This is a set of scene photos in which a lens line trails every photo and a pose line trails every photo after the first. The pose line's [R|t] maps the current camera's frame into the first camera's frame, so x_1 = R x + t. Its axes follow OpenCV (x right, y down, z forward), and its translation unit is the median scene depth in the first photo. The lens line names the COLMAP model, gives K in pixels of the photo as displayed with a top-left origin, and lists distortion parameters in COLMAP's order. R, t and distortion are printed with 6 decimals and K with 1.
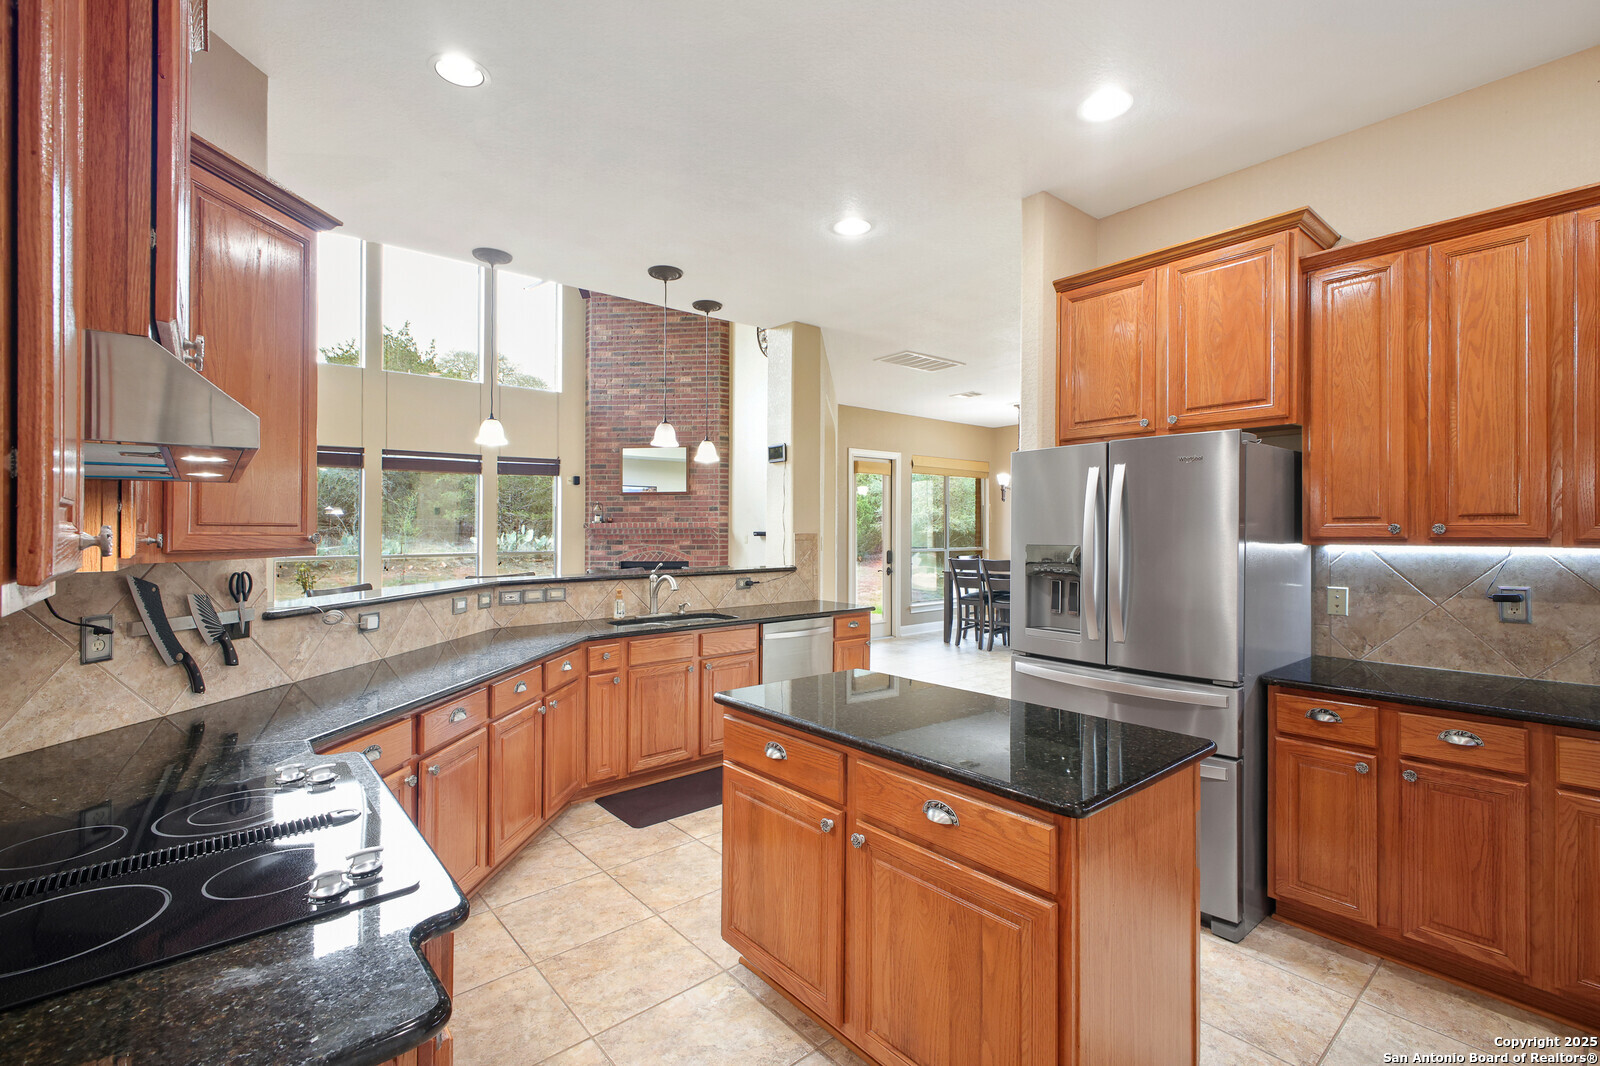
lens RADIAL K [[713.9, 0, 807.1], [0, 713.9, 536.7], [0, 0, 1]] dist [0.002065, 0.000158]
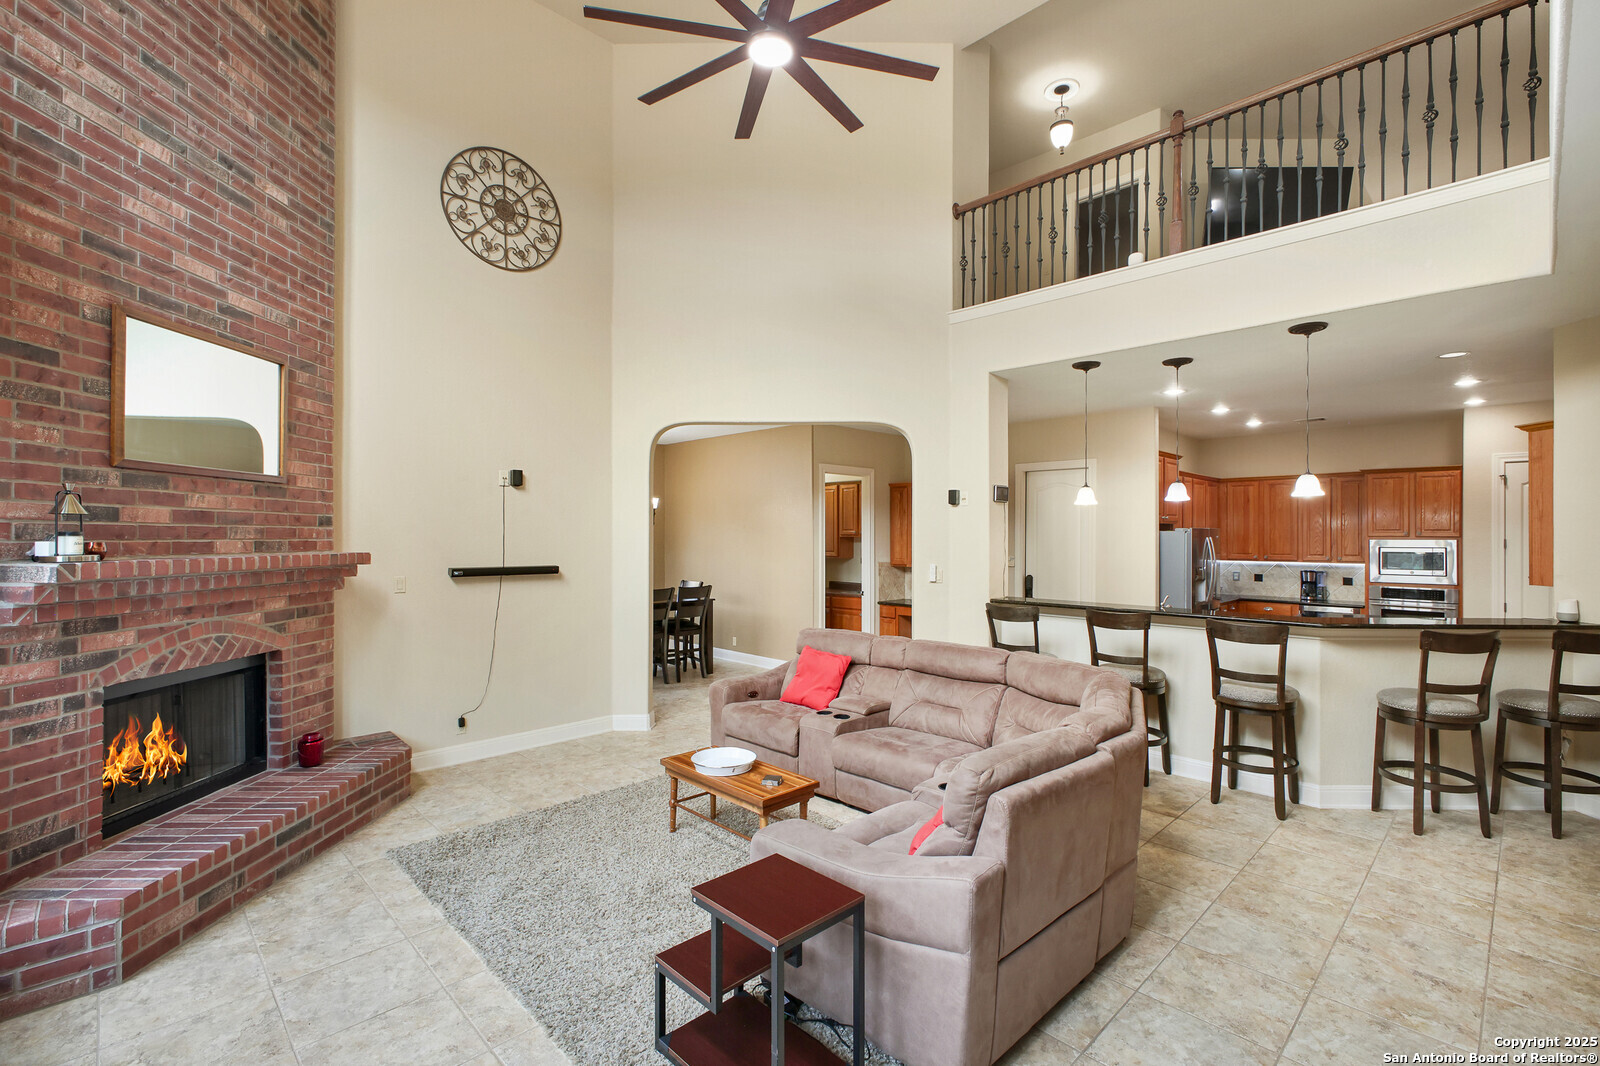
lens RADIAL K [[713.9, 0, 807.1], [0, 713.9, 536.7], [0, 0, 1]] dist [0.002065, 0.000158]
pose [[-0.072730, 0.002545, 0.997348, -1.475410], [0.004045, 0.999989, -0.002257, -0.067899], [-0.997343, 0.003870, -0.072740, 1.842882]]
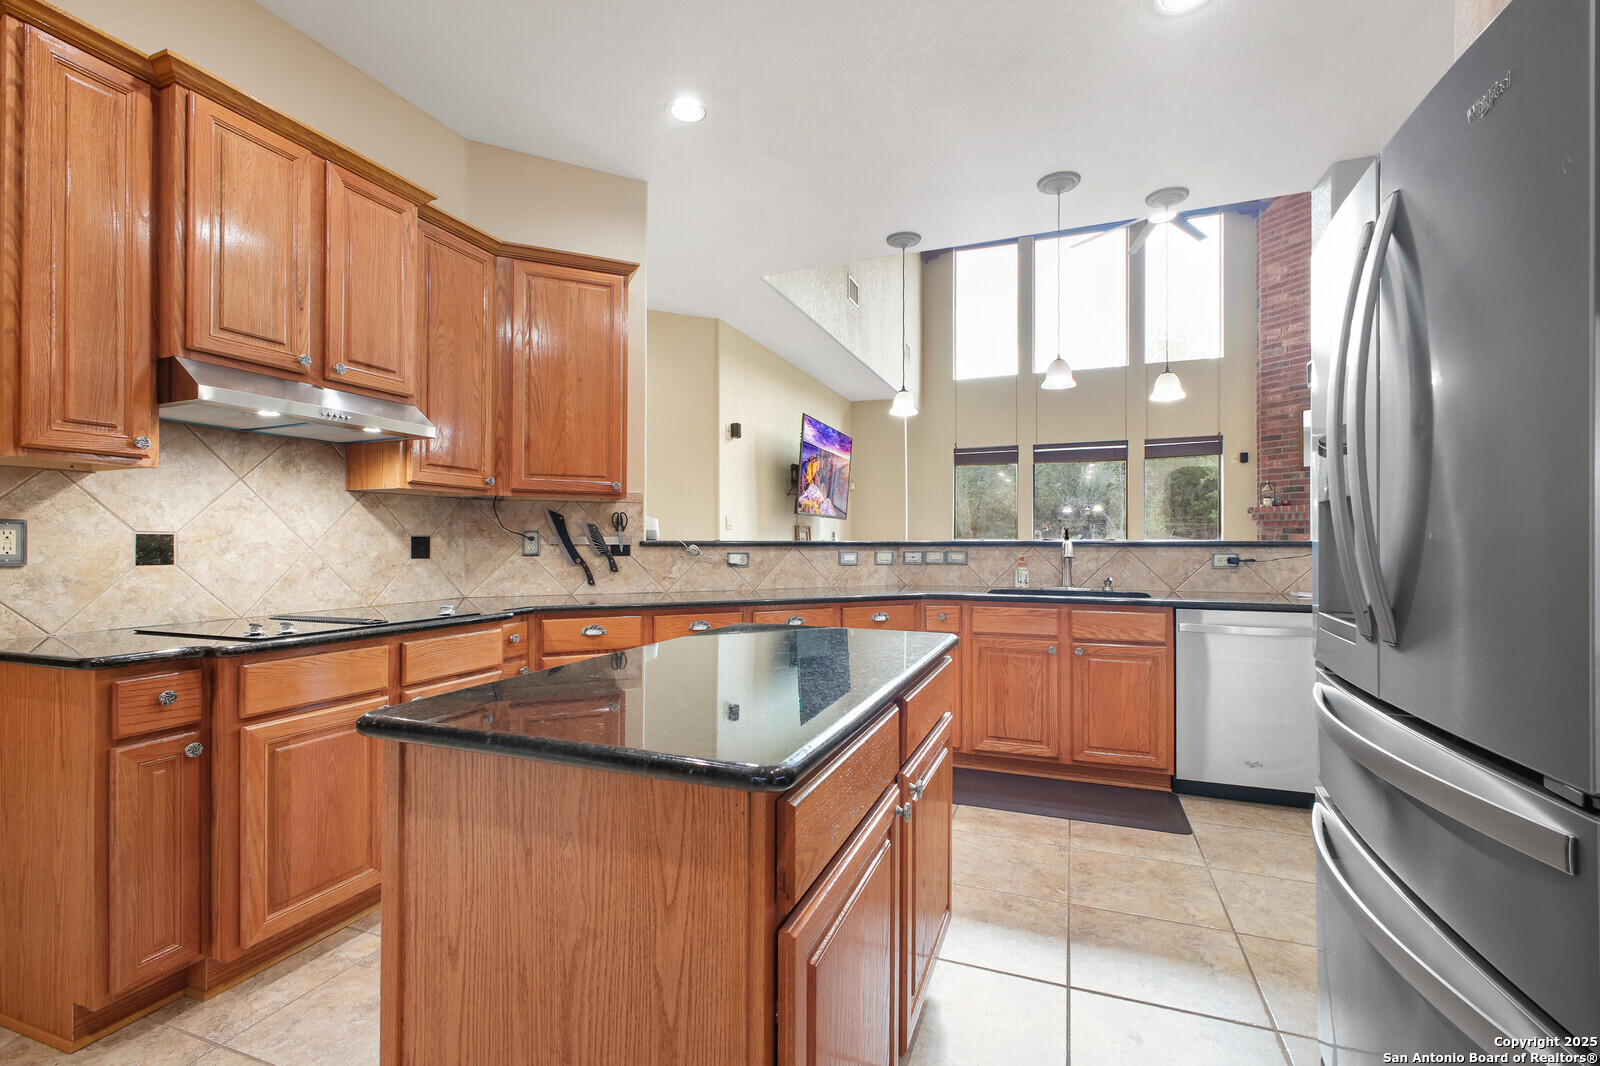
lens RADIAL K [[712.7, 0, 796.5], [0, 712.7, 538.7], [0, 0, 1]] dist [0.001730, 0.000103]
pose [[0.477158, 0.001498, -0.878816, 0.420681], [-0.009052, 0.999954, -0.003210, 0.061639], [0.878771, 0.009487, 0.477149, 0.343051]]
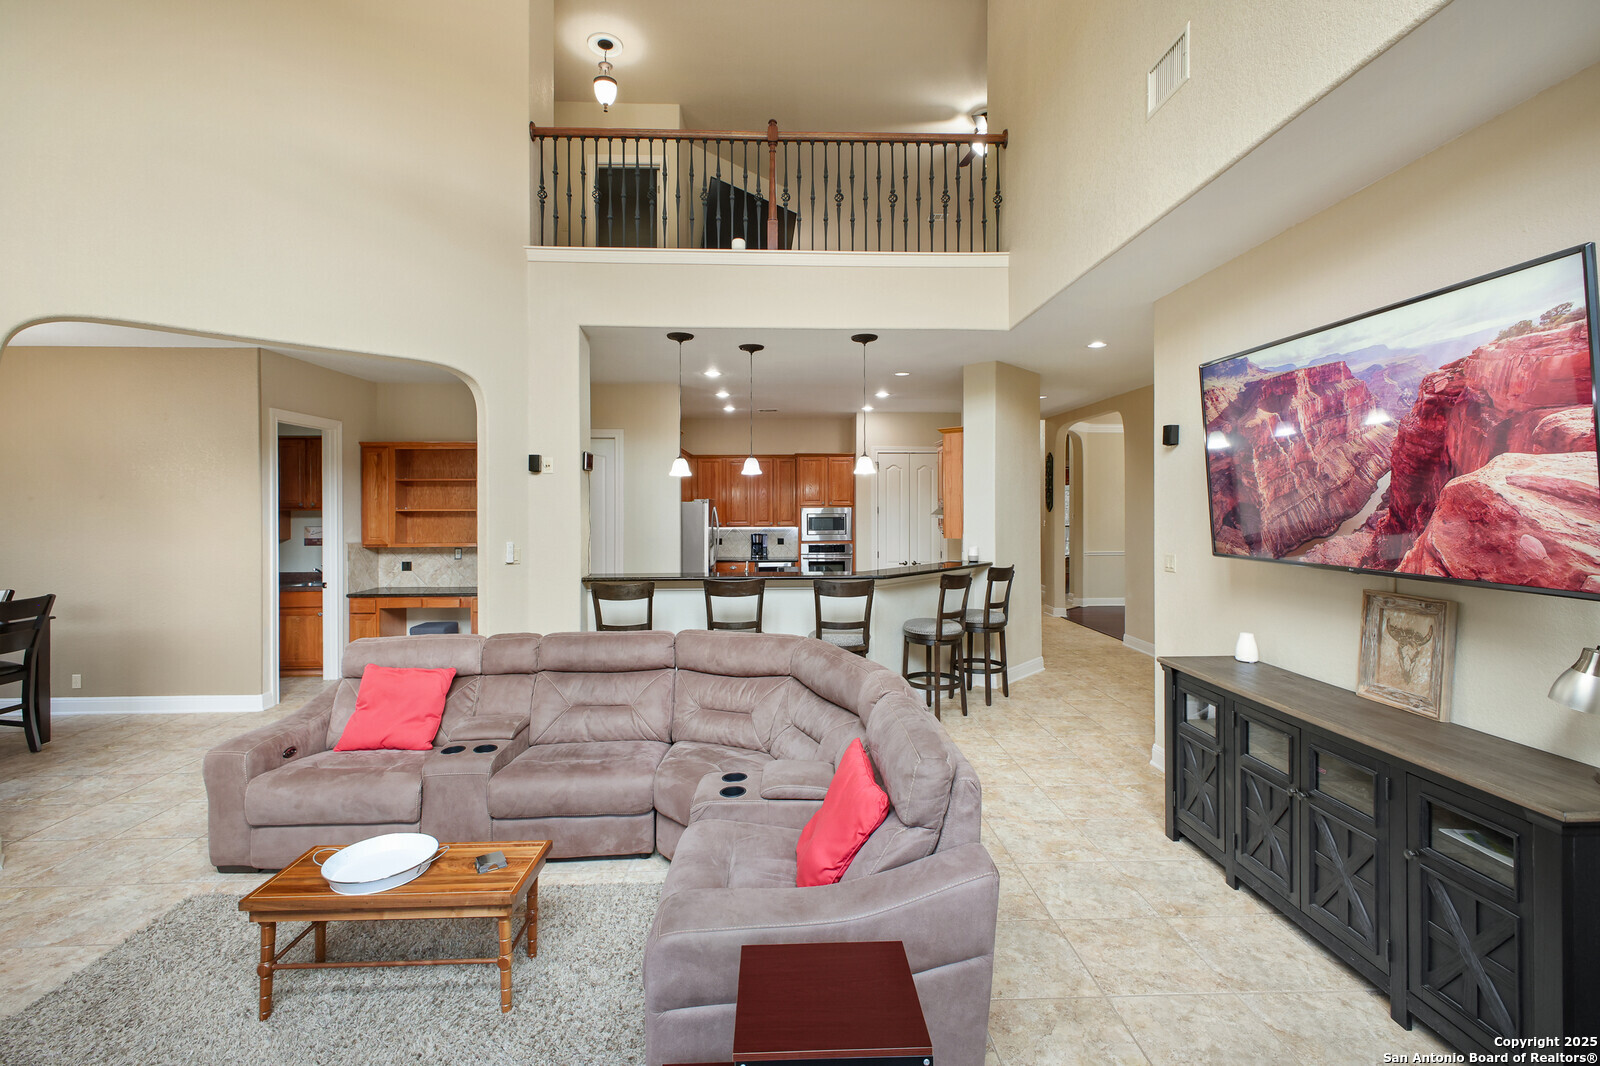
lens RADIAL K [[710.3, 0, 801.3], [0, 710.3, 501.9], [0, 0, 1]] dist [-0.002323, -0.000147]
pose [[-0.785947, 0.011869, 0.618180, -1.174539], [0.013097, 0.999911, -0.002546, -0.073550], [-0.618155, 0.006095, -0.786032, 2.140813]]
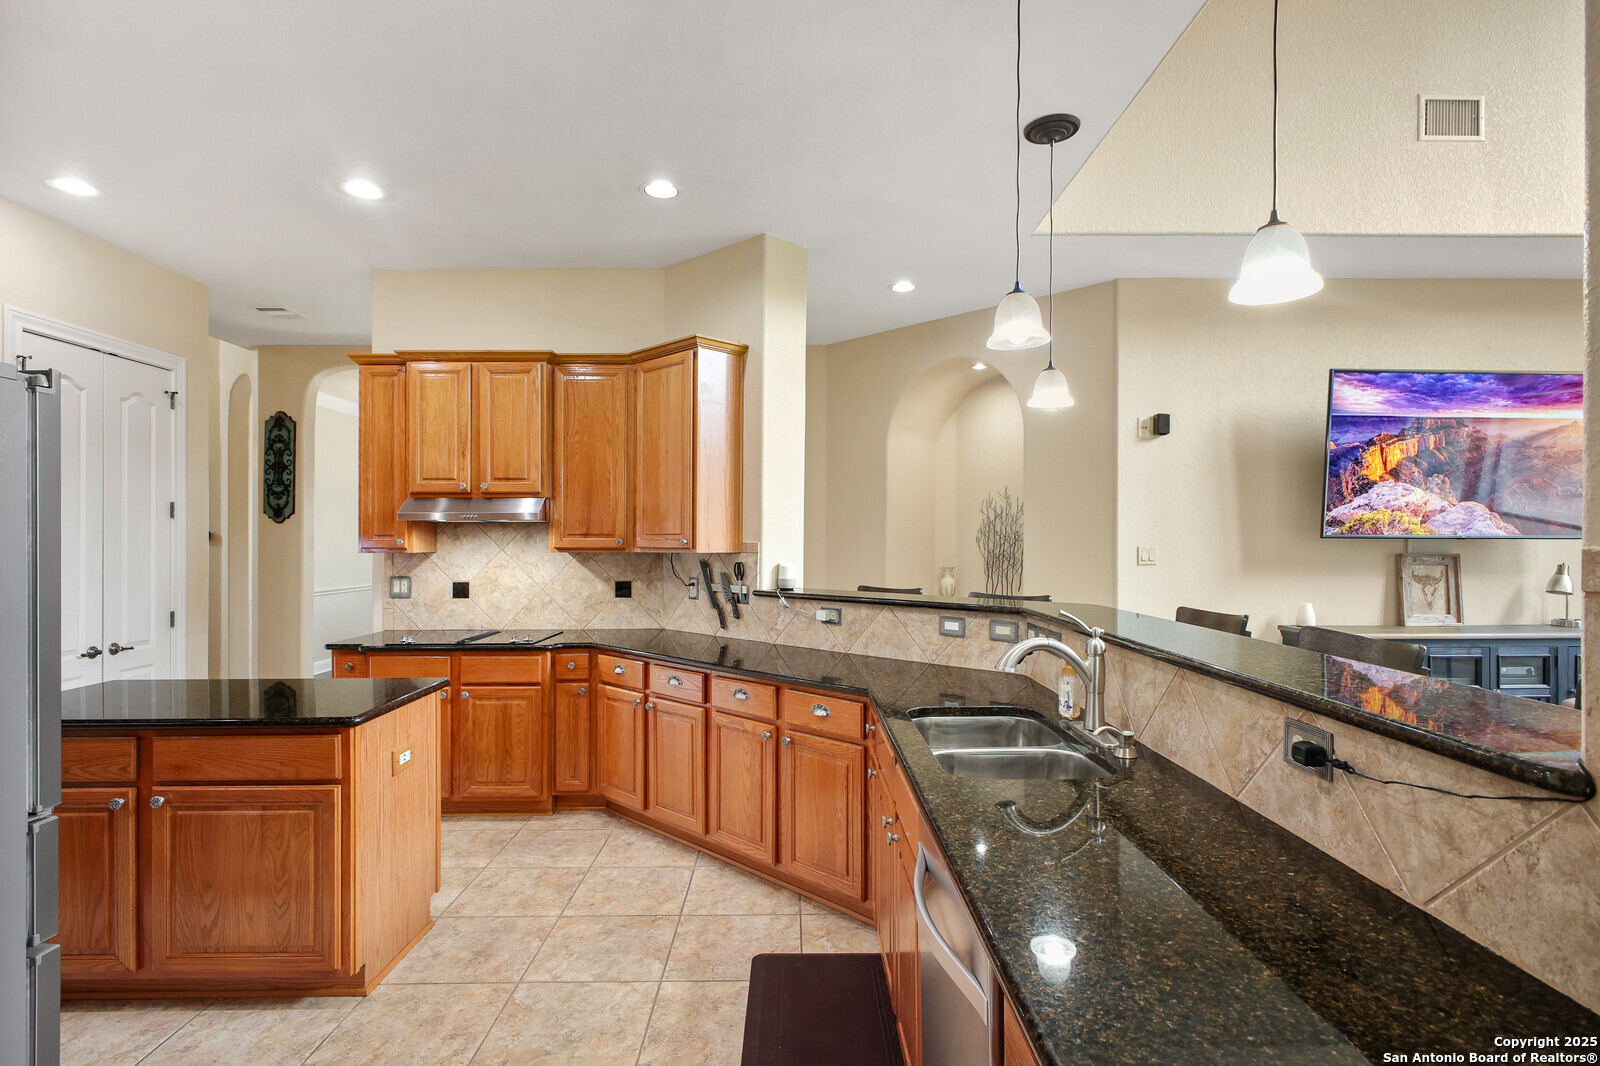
lens RADIAL K [[798.4, 0, 806.1], [0, 798.4, 532.9], [0, 0, 1]] dist [0.002558, 0.000788]
pose [[-0.640136, 0.002404, -0.768258, 0.285036], [0.001573, 0.999997, 0.001818, -0.011414], [0.768260, -0.000045, -0.640138, 1.296957]]
